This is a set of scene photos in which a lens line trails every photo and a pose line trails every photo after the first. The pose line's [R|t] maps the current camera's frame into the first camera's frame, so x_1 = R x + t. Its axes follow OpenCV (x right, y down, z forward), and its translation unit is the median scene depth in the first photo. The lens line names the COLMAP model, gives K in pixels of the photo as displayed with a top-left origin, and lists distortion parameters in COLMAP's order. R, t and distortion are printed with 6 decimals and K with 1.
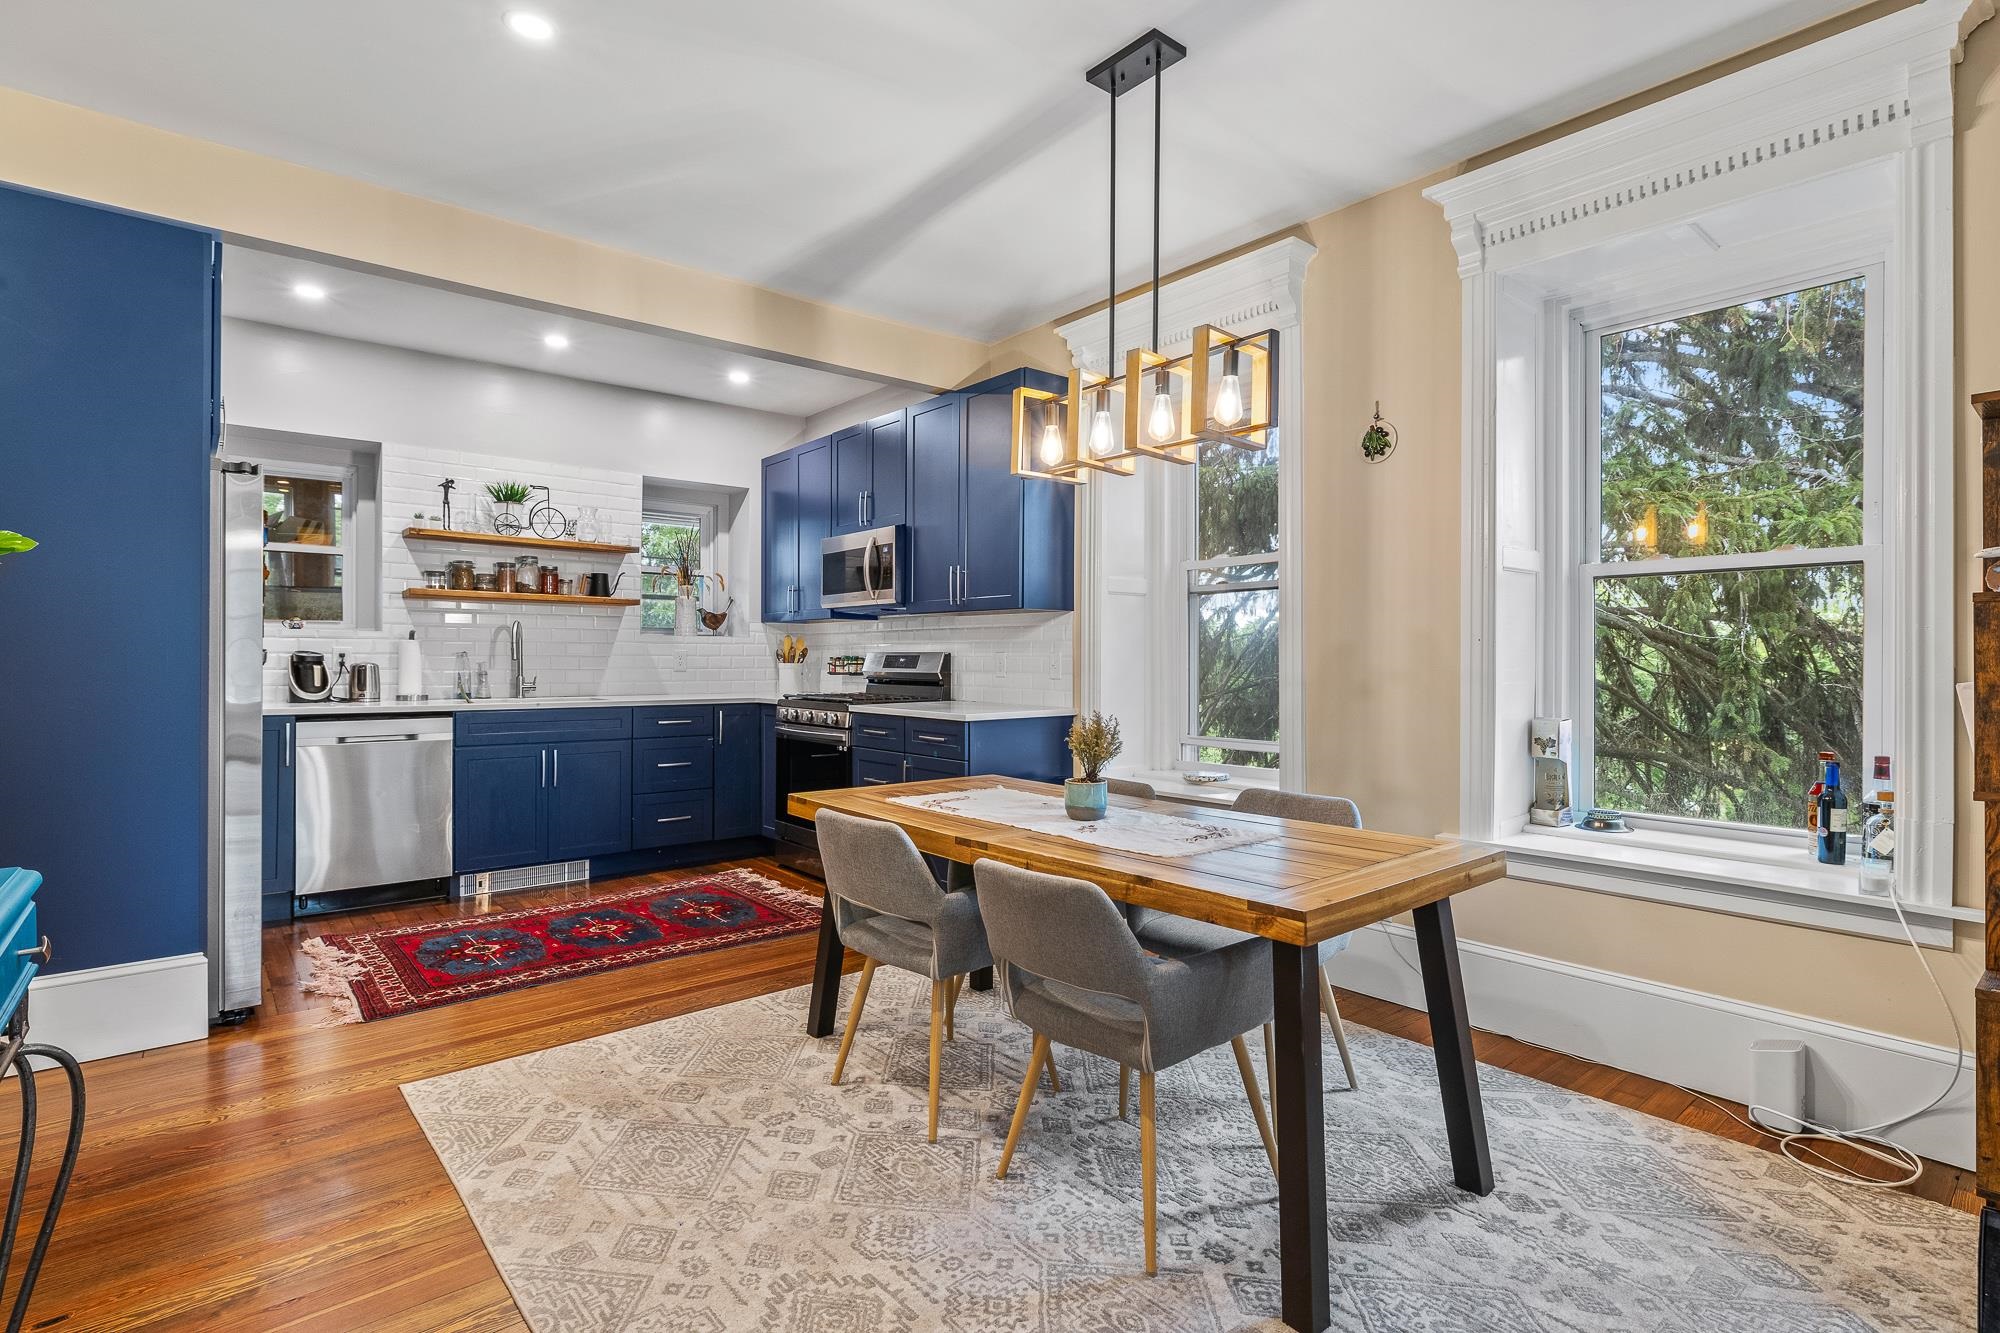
lens RADIAL K [[963.0, 0, 997.4], [0, 963.0, 662.8], [0, 0, 1]] dist [-0.003179, -0.000202]
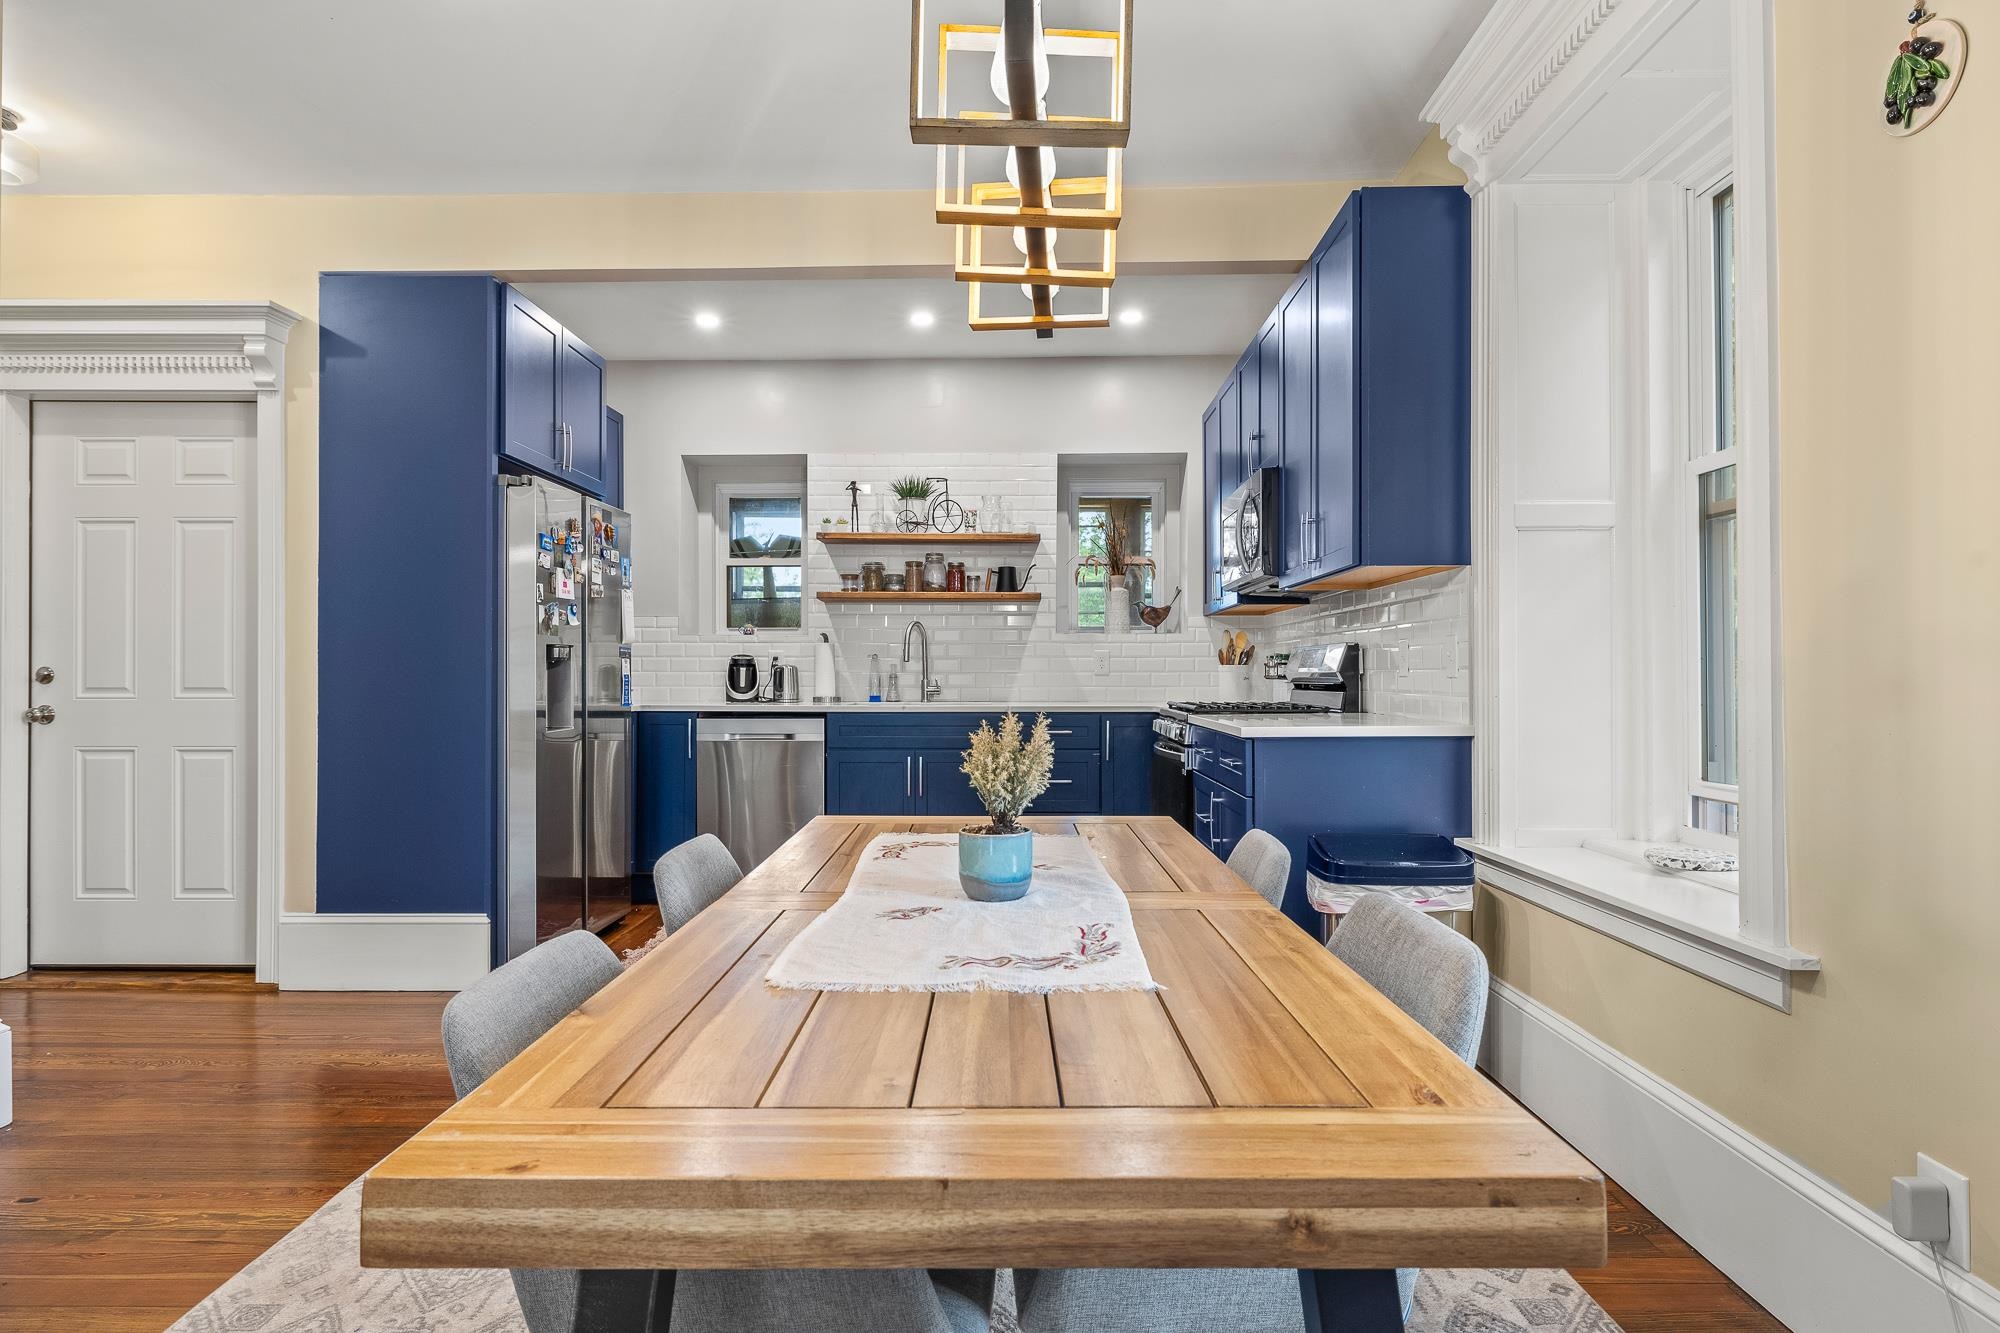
lens RADIAL K [[1053.4, 0, 1000.1], [0, 1053.4, 681.4], [0, 0, 1]] dist [0.003921, 0.001750]
pose [[0.758024, 0.000061, -0.652227, 0.248630], [0.000616, 0.999999, 0.000809, 0.015562], [0.652227, -0.001015, 0.758023, 0.258632]]
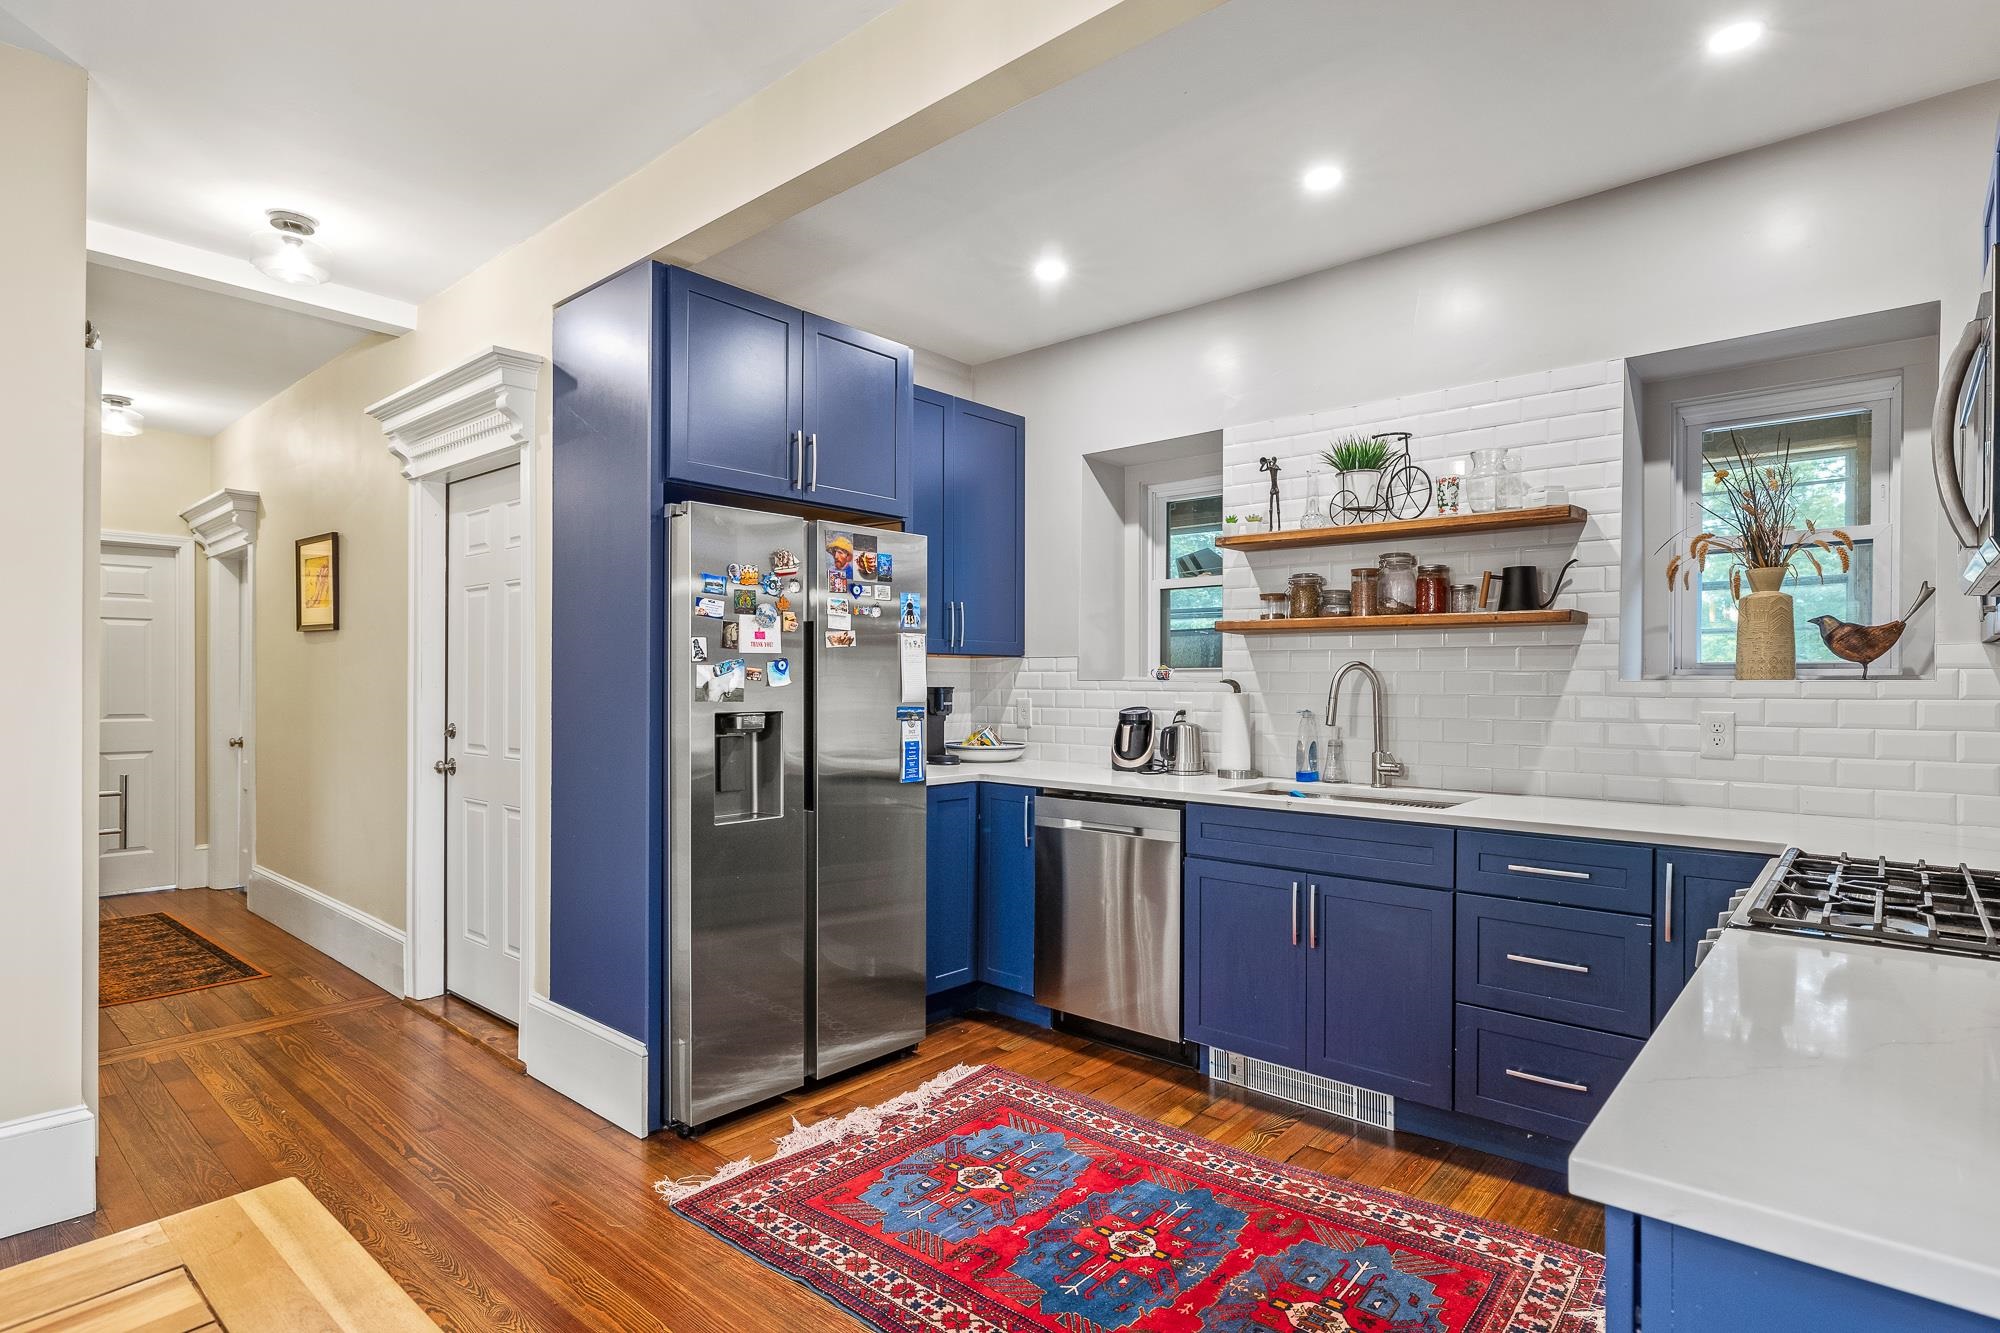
lens RADIAL K [[1012.5, 0, 1003.4], [0, 1012.5, 692.9], [0, 0, 1]] dist [-0.003957, -0.000330]
pose [[0.157976, 0.007232, -0.987417, 0.104792], [-0.008563, 0.999946, 0.005953, -0.025552], [0.987406, 0.007514, 0.158029, 0.673965]]
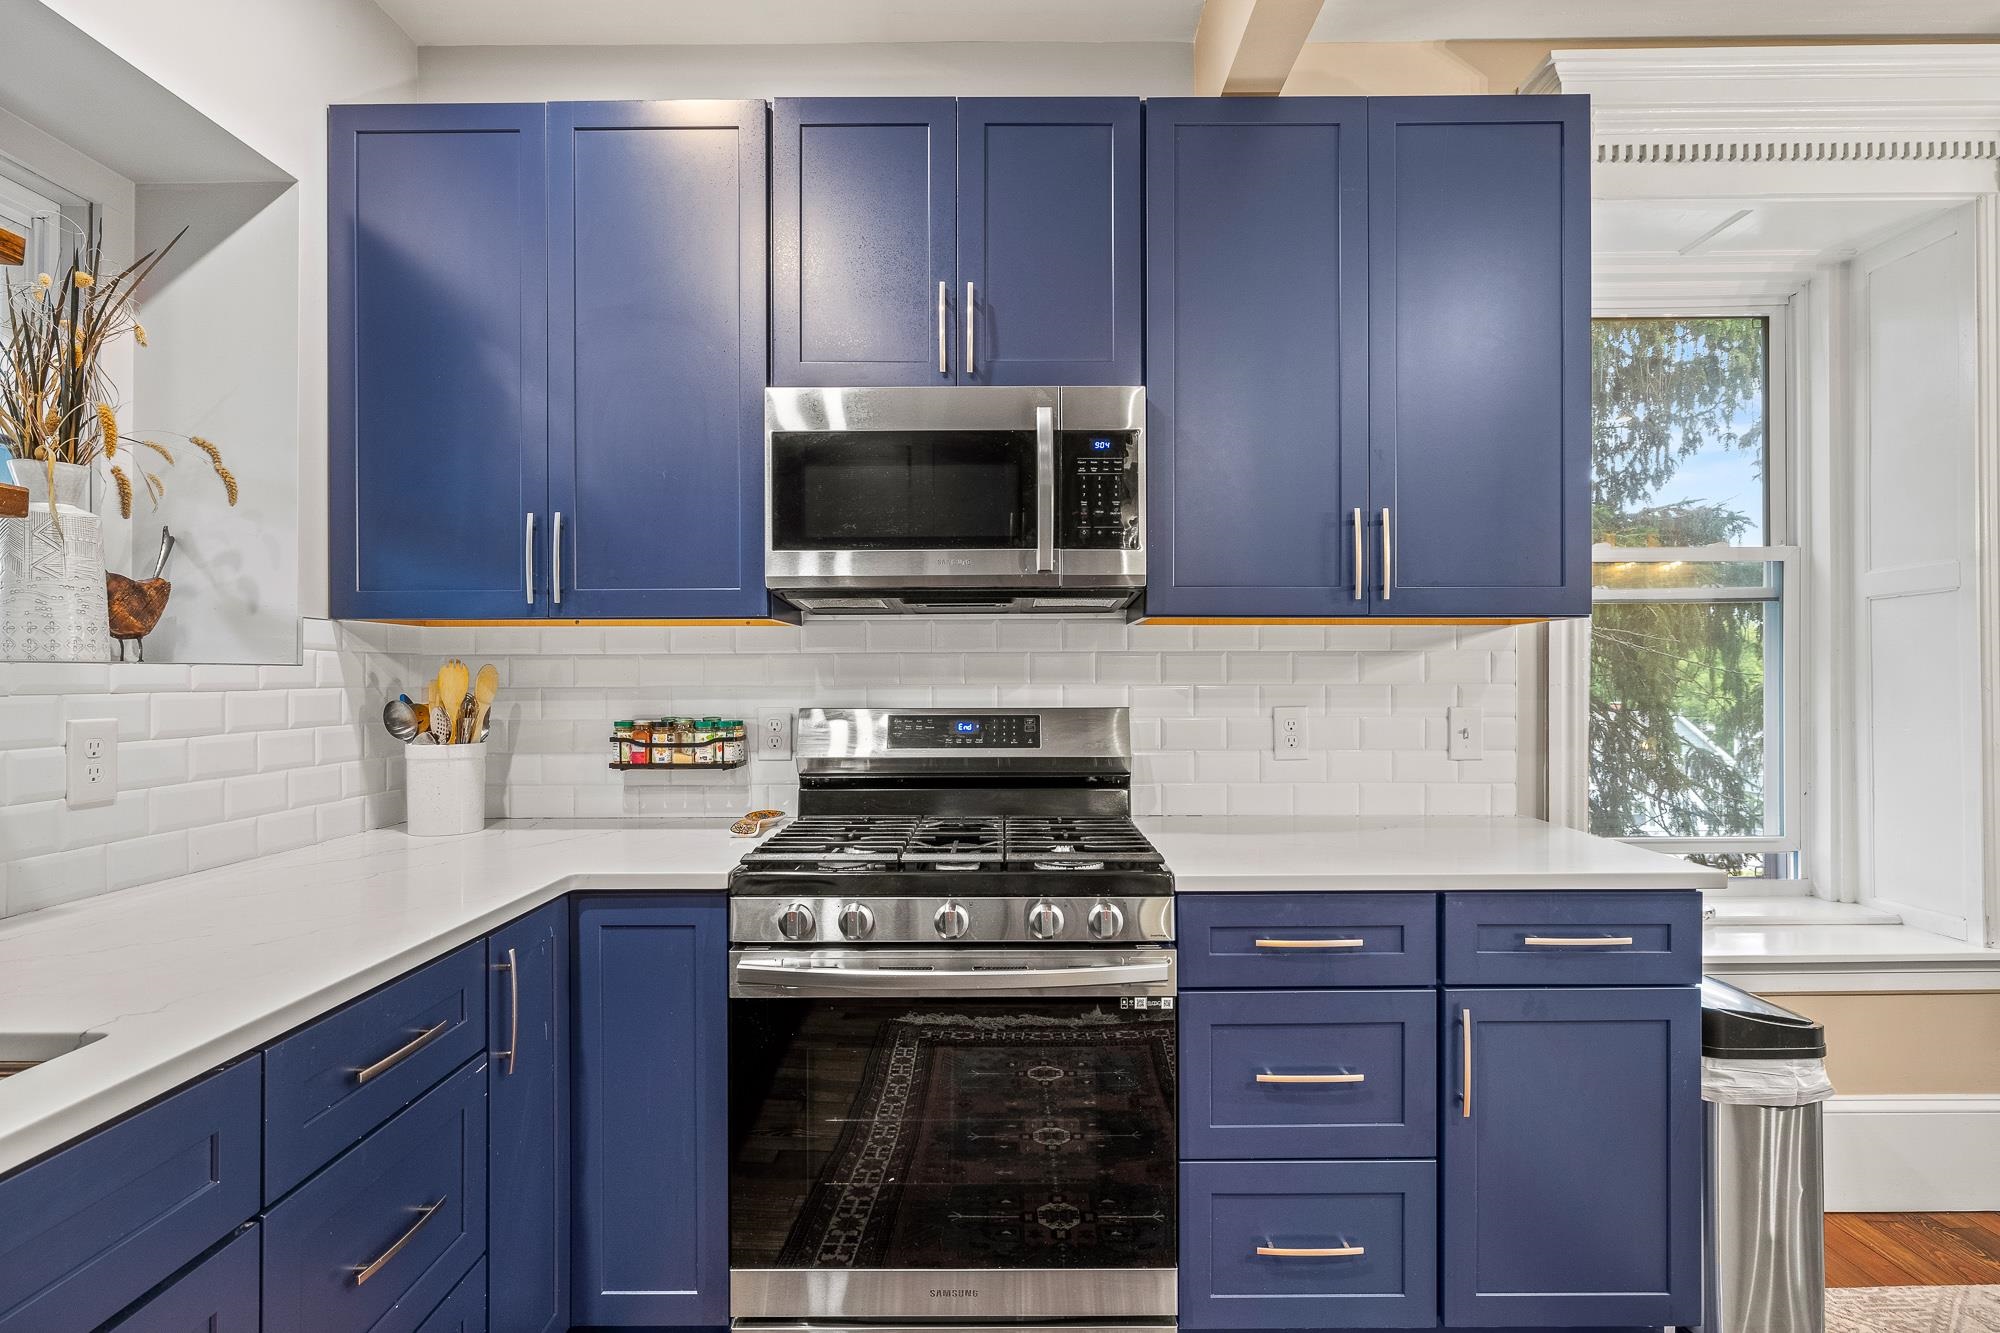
lens RADIAL K [[1012.5, 0, 996.6], [0, 1012.5, 671.4], [0, 0, 1]] dist [-0.003957, -0.000330]
pose [[0.652380, 0.003161, 0.757885, -0.428371], [0.008027, 0.999906, -0.011080, -0.022585], [-0.757849, 0.013312, 0.652294, 0.746596]]
